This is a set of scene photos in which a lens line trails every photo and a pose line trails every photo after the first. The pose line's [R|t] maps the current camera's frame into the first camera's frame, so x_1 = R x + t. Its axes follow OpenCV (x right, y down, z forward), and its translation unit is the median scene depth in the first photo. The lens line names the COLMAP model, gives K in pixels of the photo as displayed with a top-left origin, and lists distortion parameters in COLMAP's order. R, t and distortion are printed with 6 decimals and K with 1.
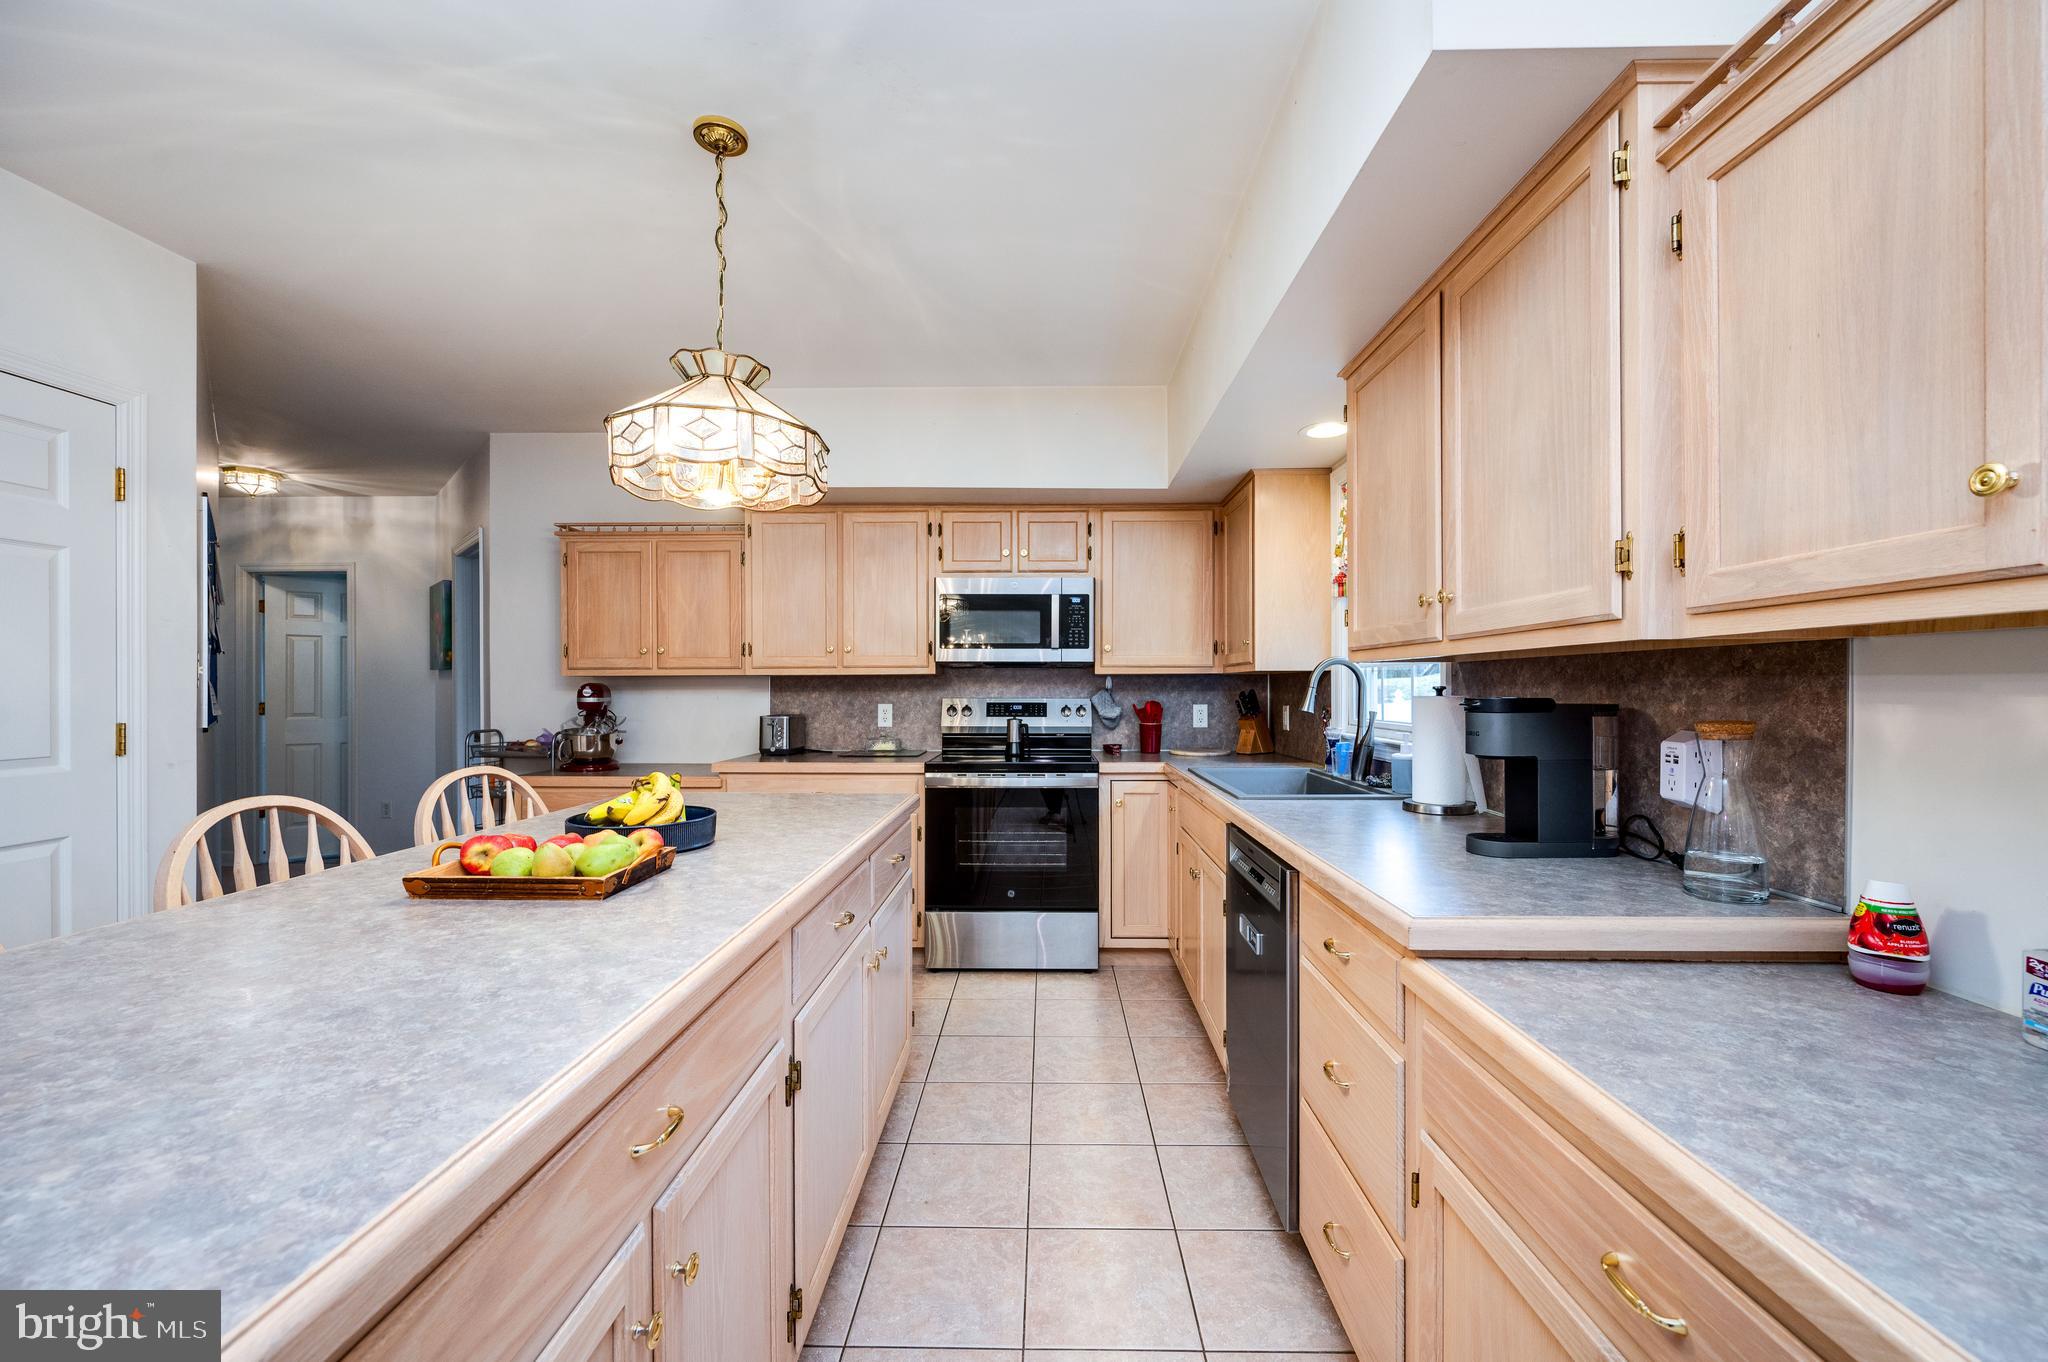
lens RADIAL K [[808.9, 0, 1035.5], [0, 808.9, 689.5], [0, 0, 1]] dist [-0.004112, -0.000305]
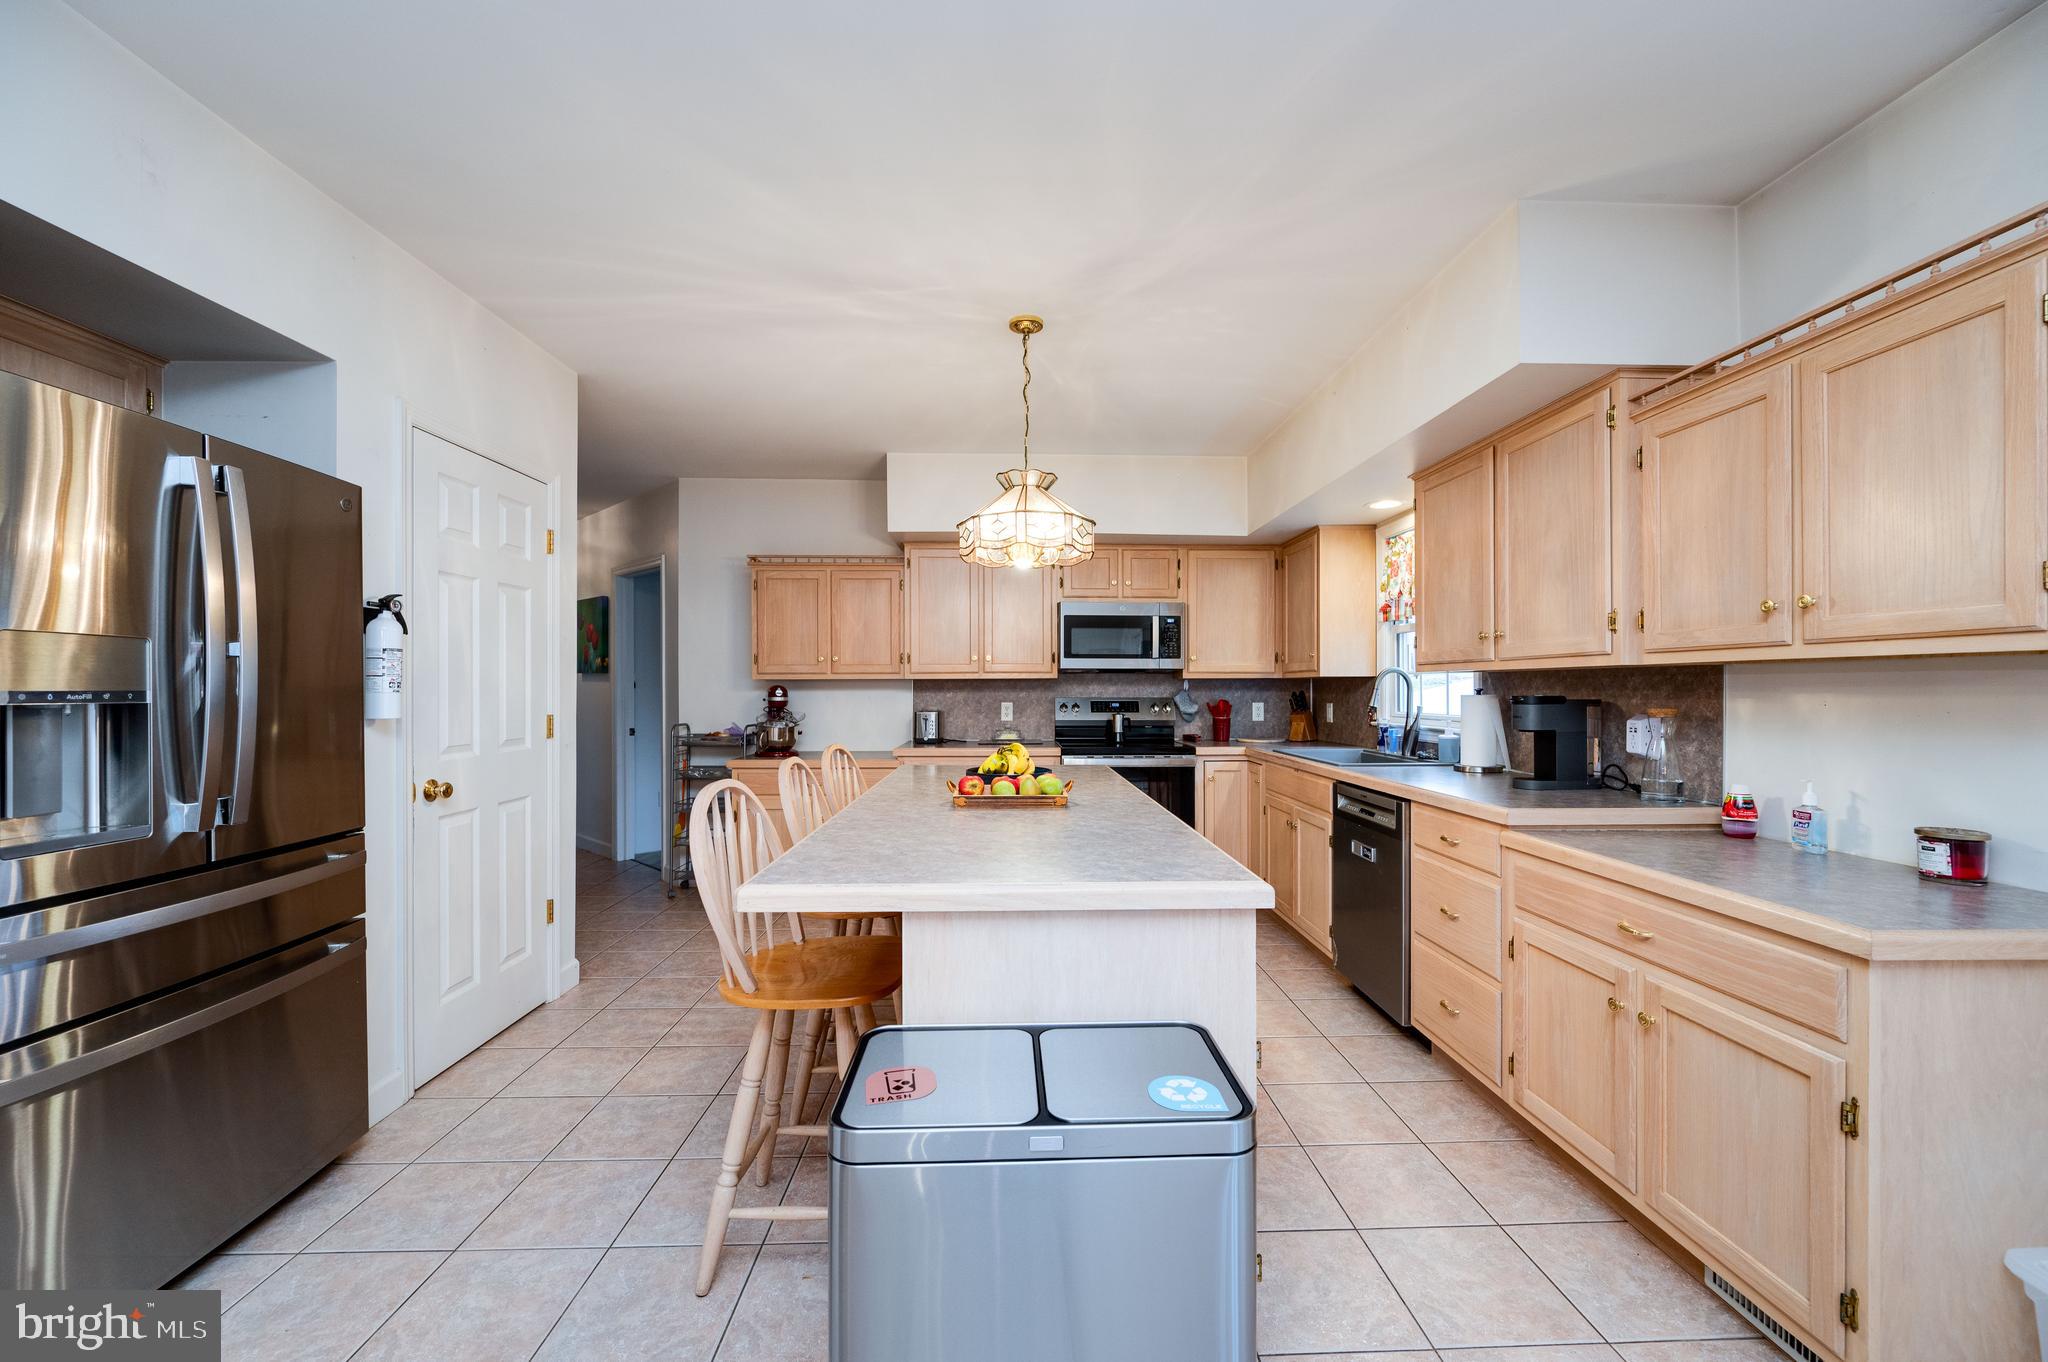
lens RADIAL K [[801.7, 0, 1044.8], [0, 801.7, 688.5], [0, 0, 1]] dist [-0.003593, -0.000156]
pose [[0.998290, 0.000662, 0.058459, -0.288303], [-0.000533, 0.999997, -0.002219, -0.000376], [-0.058460, 0.002184, 0.998287, -0.324185]]
